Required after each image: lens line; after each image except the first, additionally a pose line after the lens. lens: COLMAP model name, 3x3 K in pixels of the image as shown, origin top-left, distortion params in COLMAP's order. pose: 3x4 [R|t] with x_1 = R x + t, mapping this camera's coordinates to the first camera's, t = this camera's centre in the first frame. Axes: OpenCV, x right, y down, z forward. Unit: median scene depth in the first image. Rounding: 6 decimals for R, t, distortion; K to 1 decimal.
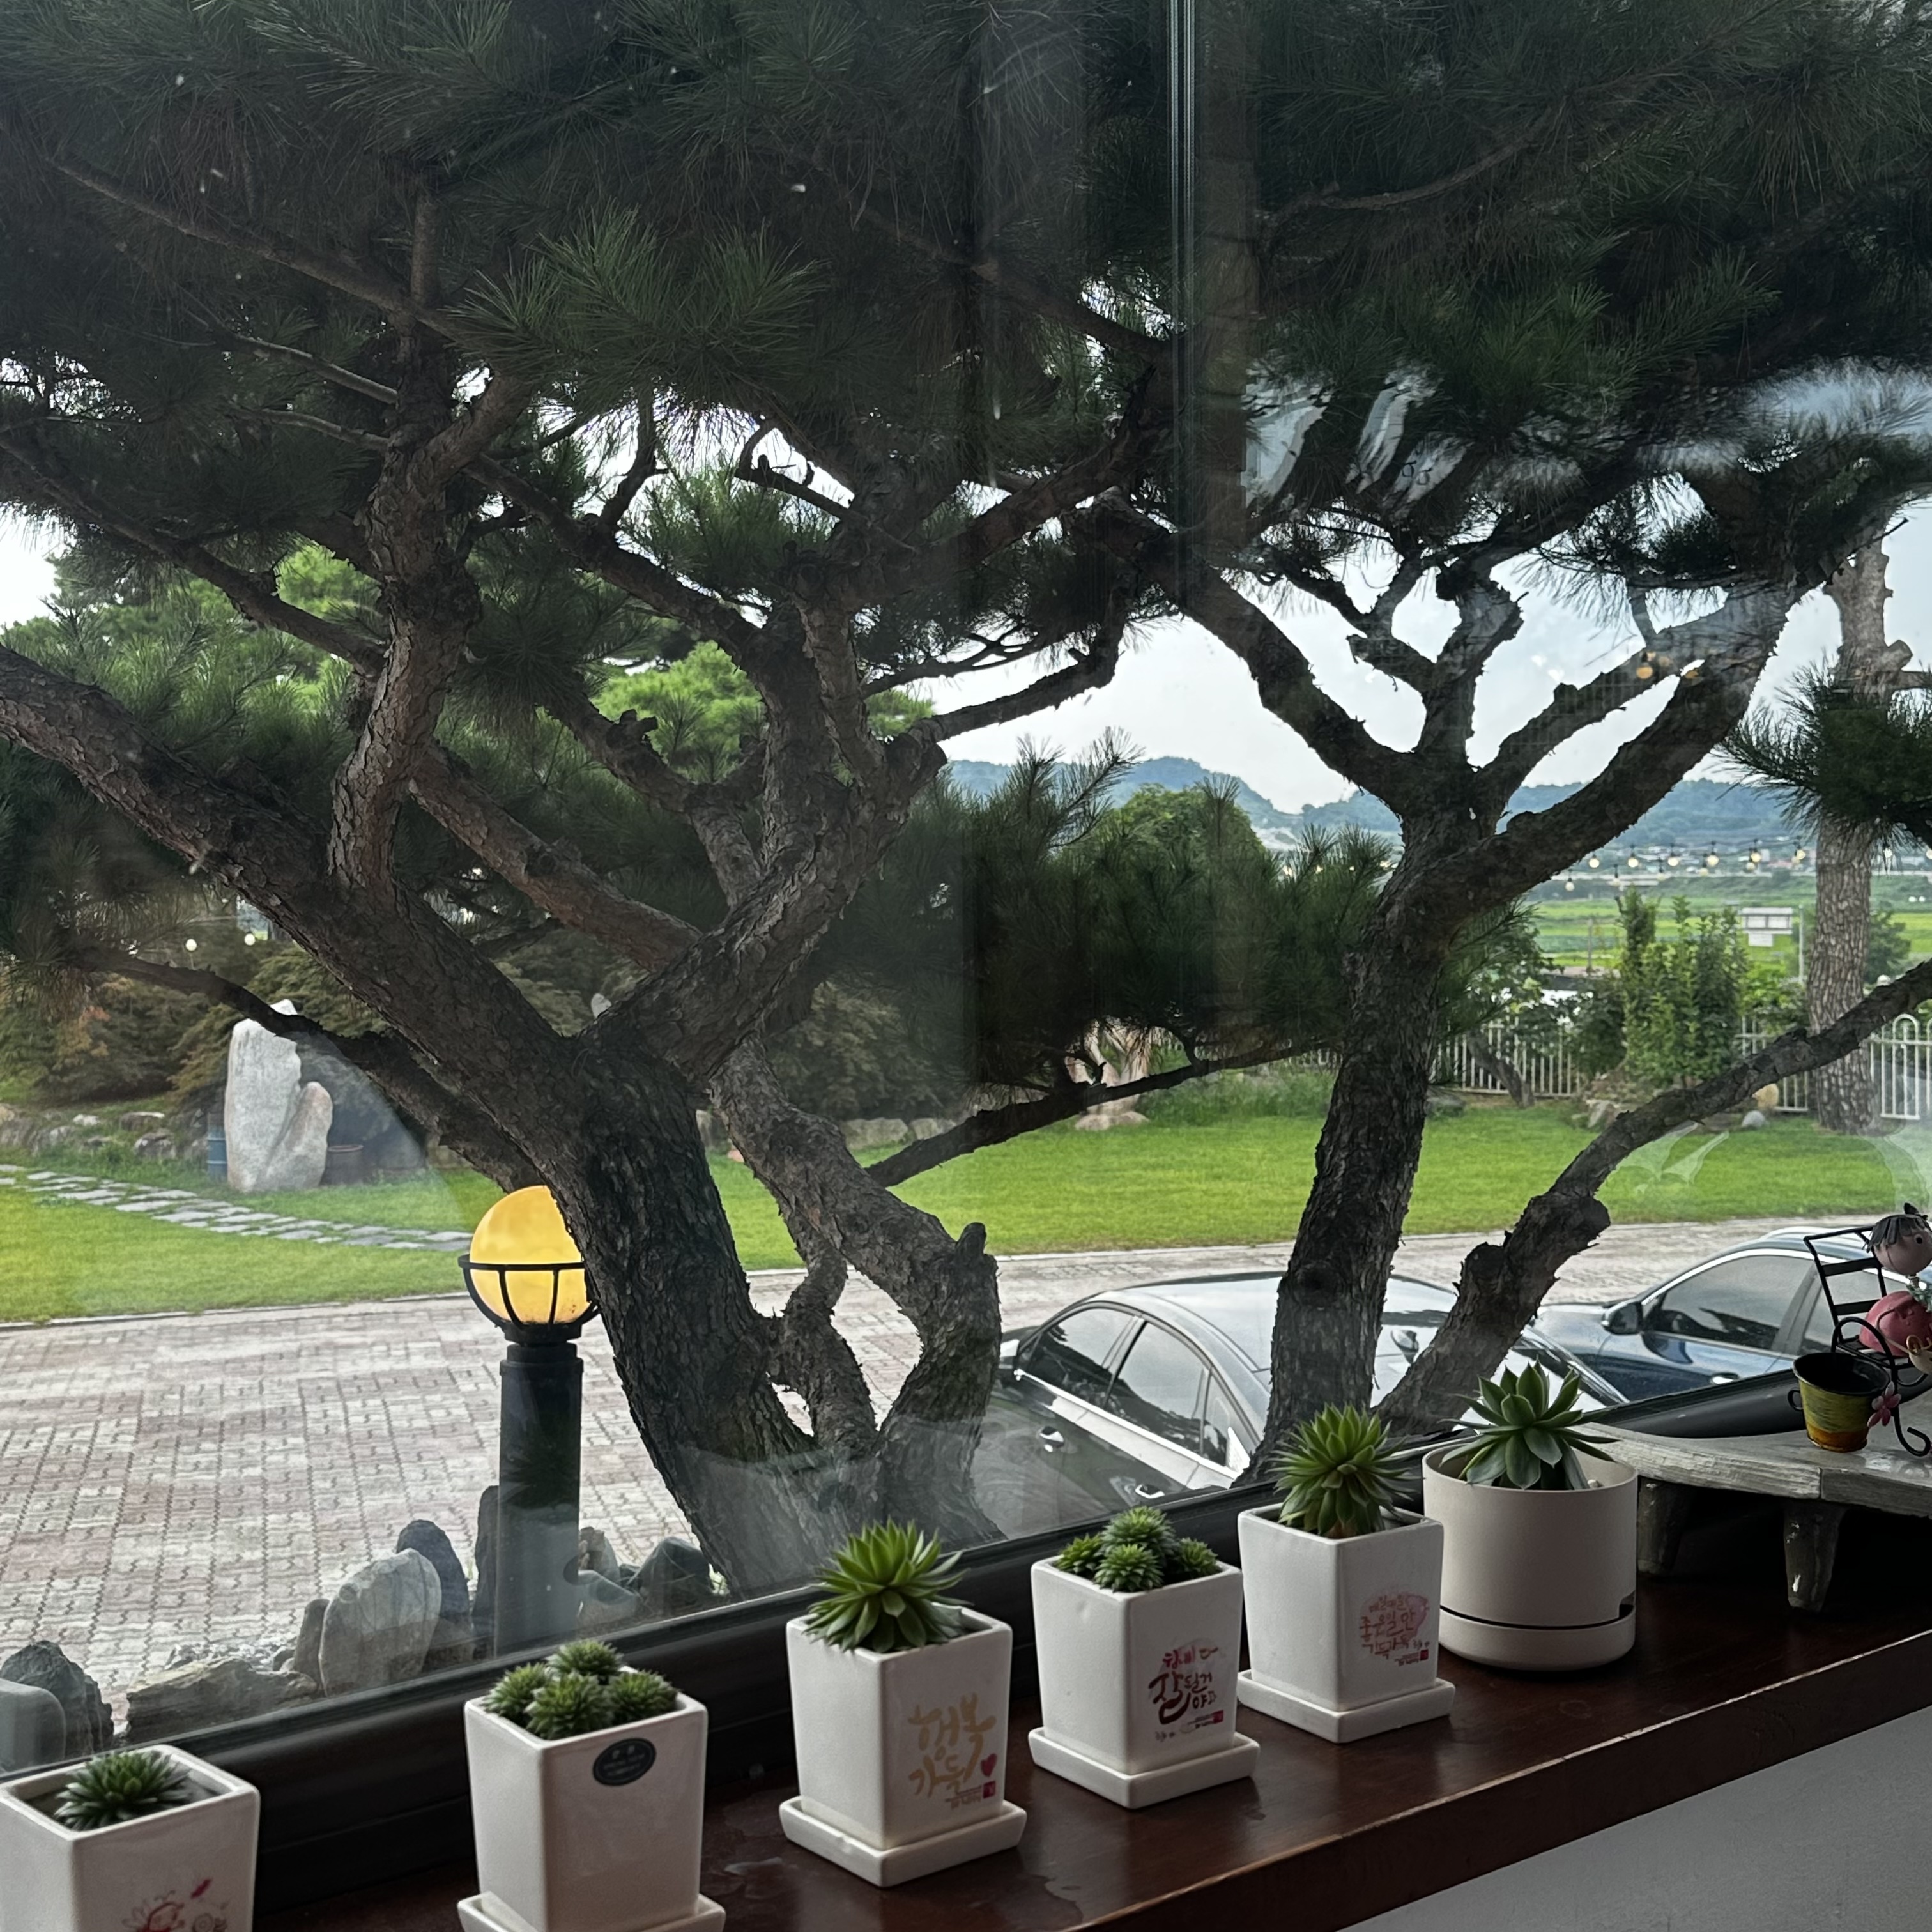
lens RADIAL K [[2578.1, 0, 970.6], [0, 2578.1, 976.0], [0, 0, 1]] dist [0.176143, 0.000000]
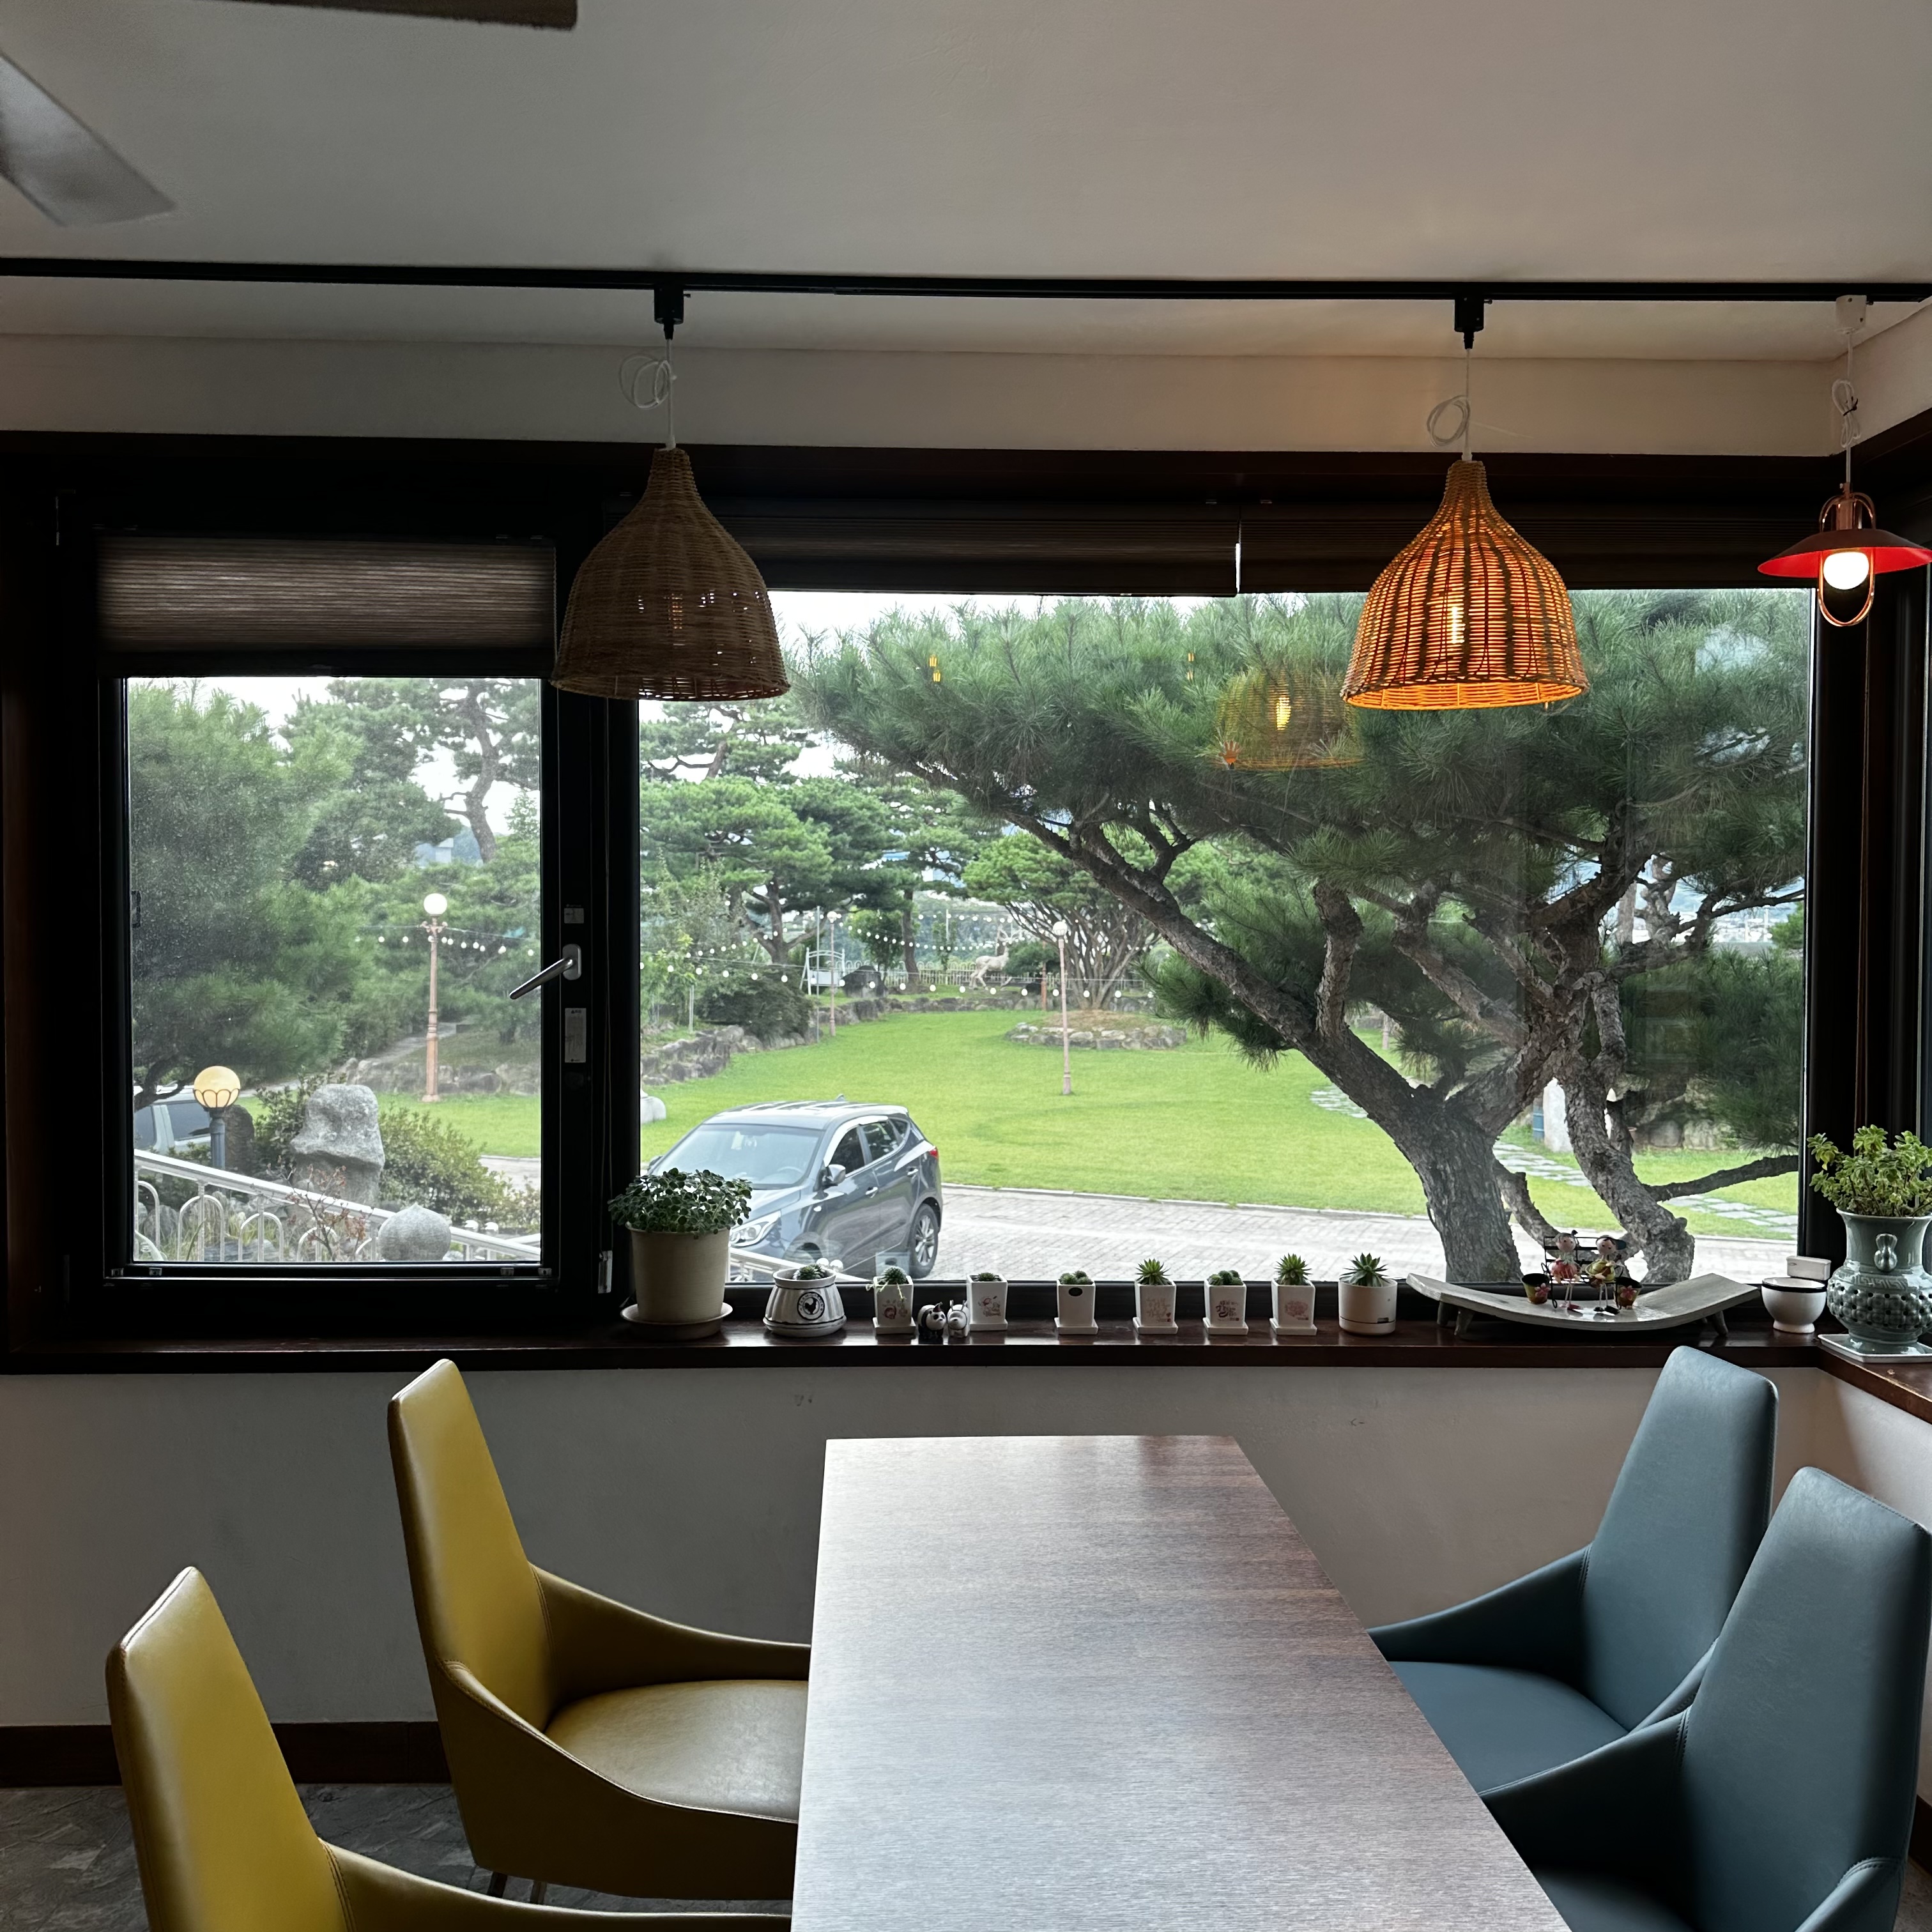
lens RADIAL K [[1800.0, 0, 955.8], [0, 1800.0, 969.9], [0, 0, 1]] dist [0.051430, 0.000000]
pose [[0.807270, 0.041552, -0.588717, 0.333143], [-0.048183, 0.998829, 0.004428, -0.063499], [0.588212, 0.024791, 0.808327, -0.383918]]
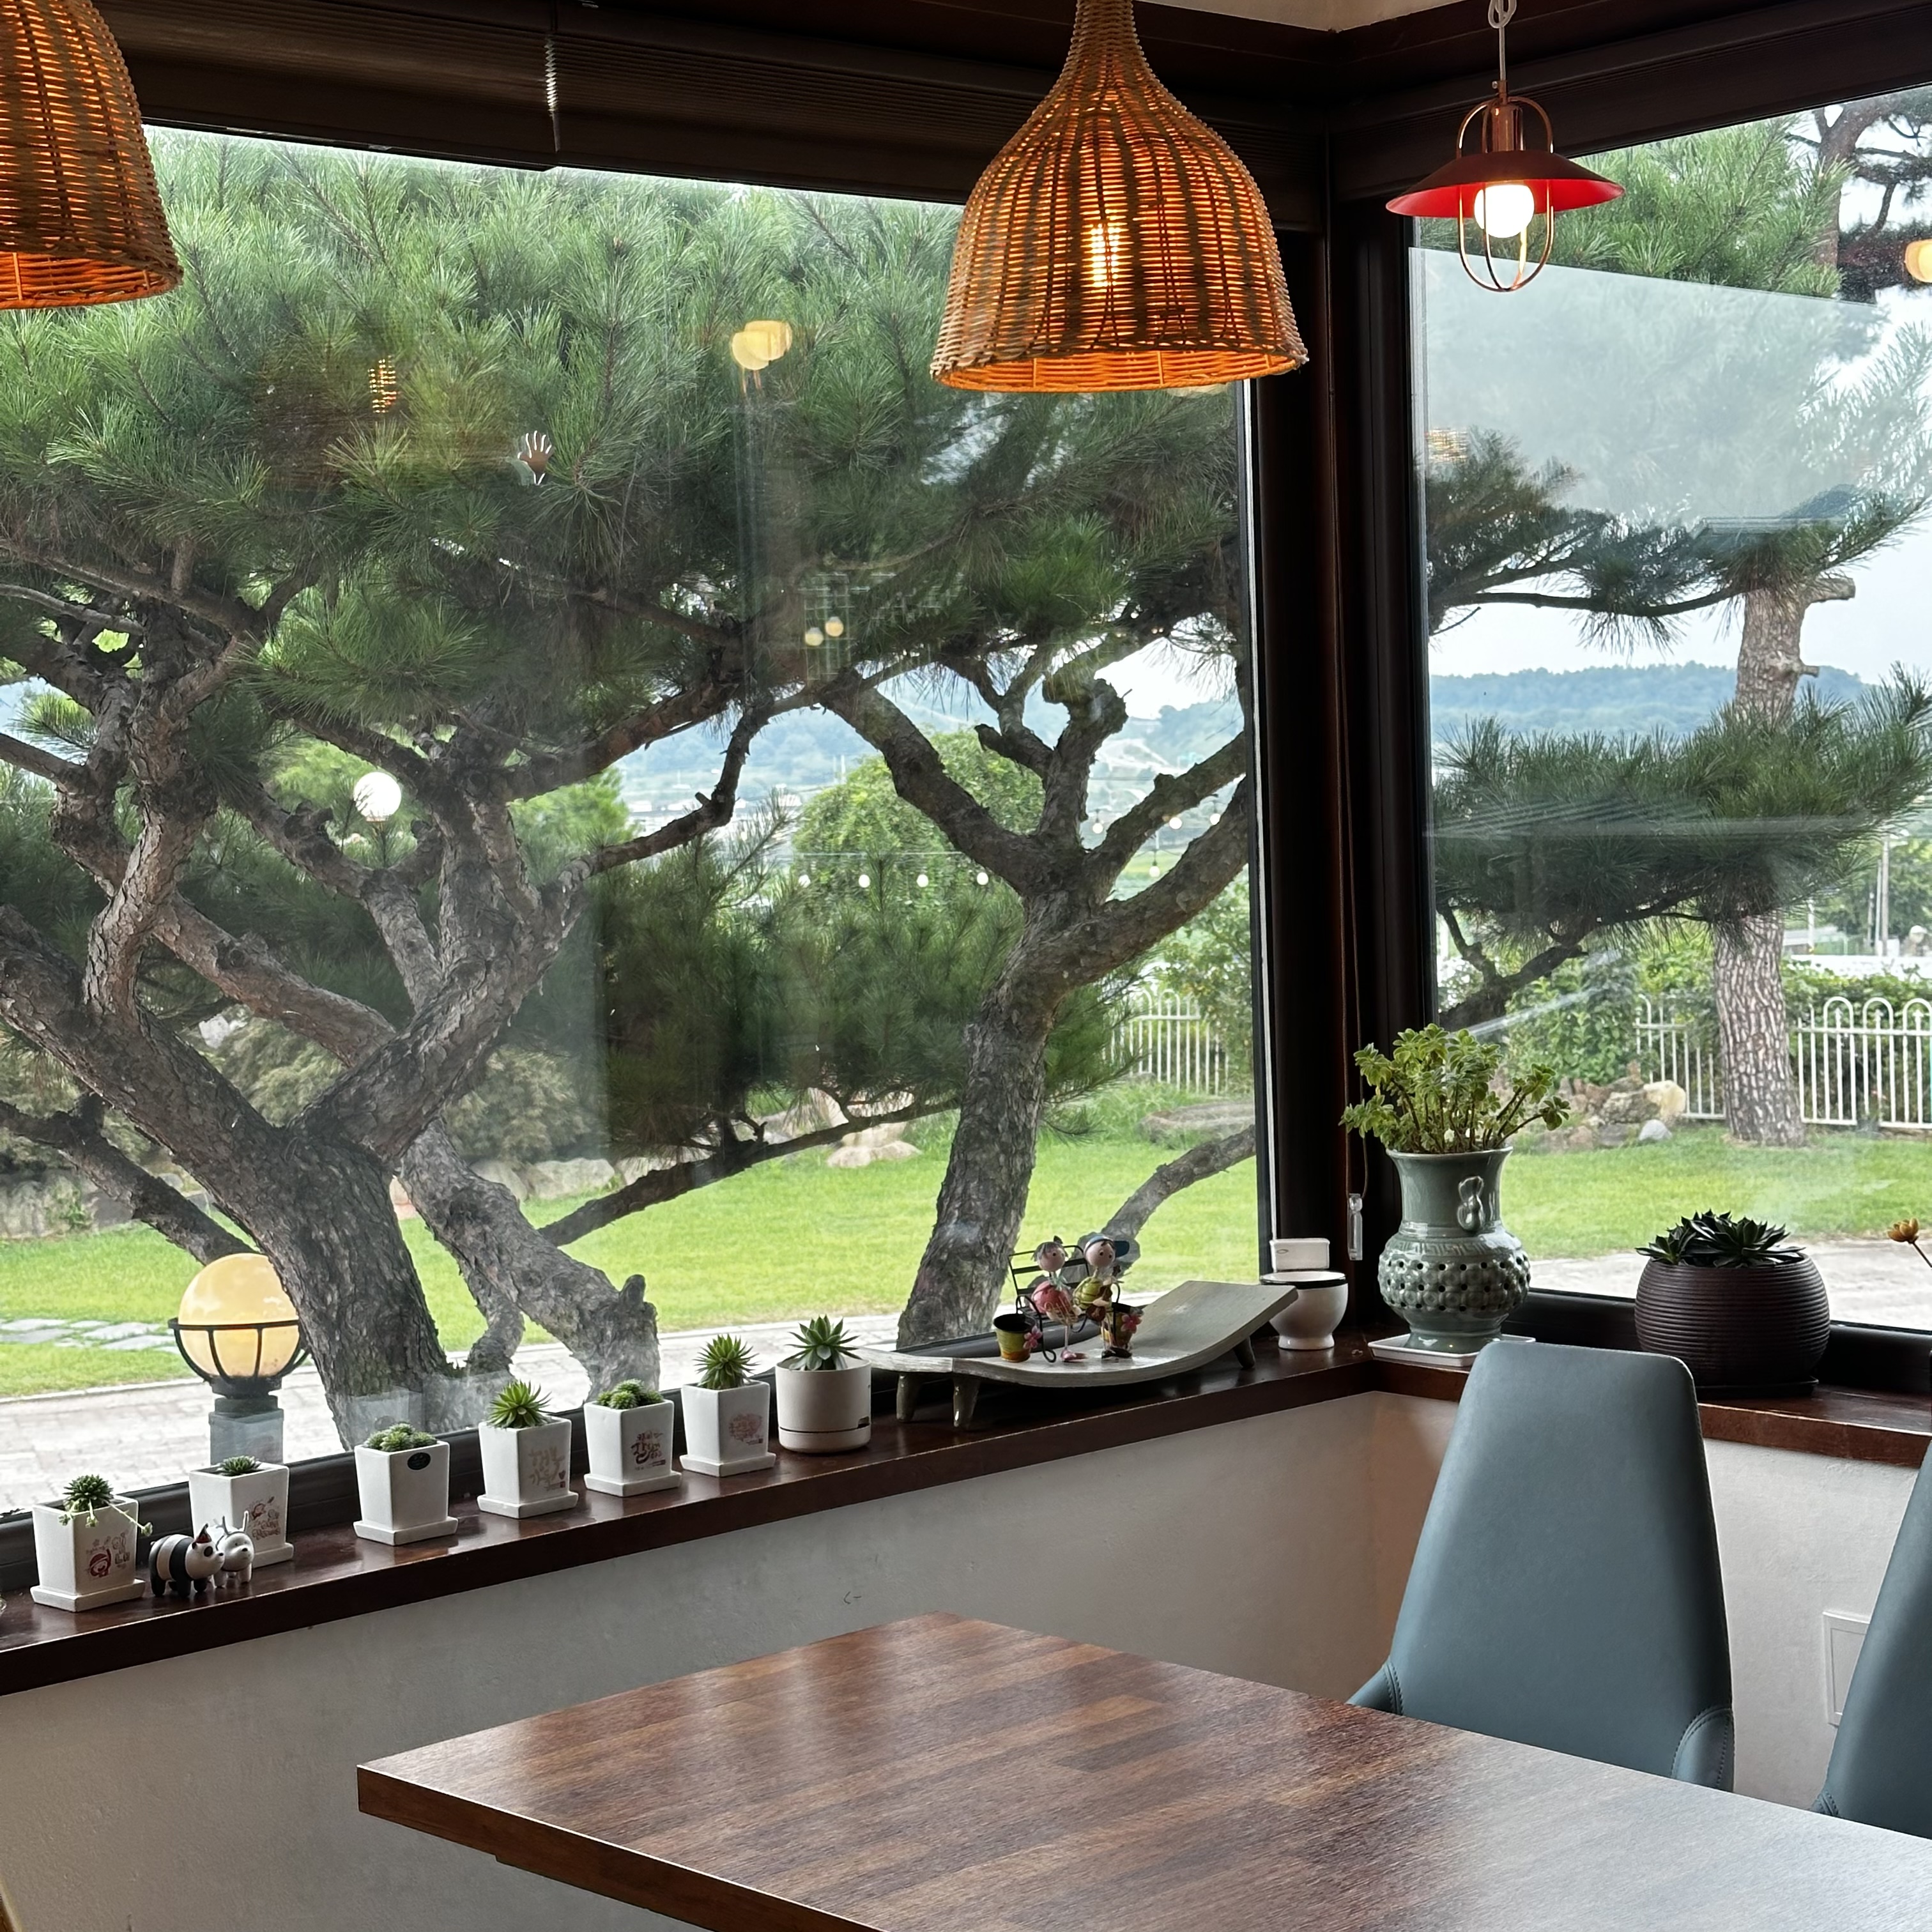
lens RADIAL K [[3545.8, 0, 959.0], [0, 3545.8, 957.4], [0, 0, 1]] dist [0.187468, 0.000000]
pose [[0.997270, -0.022642, 0.070289, 0.034230], [0.022473, 0.999742, 0.003190, -0.042442], [-0.070344, -0.001602, 0.997522, -0.529836]]
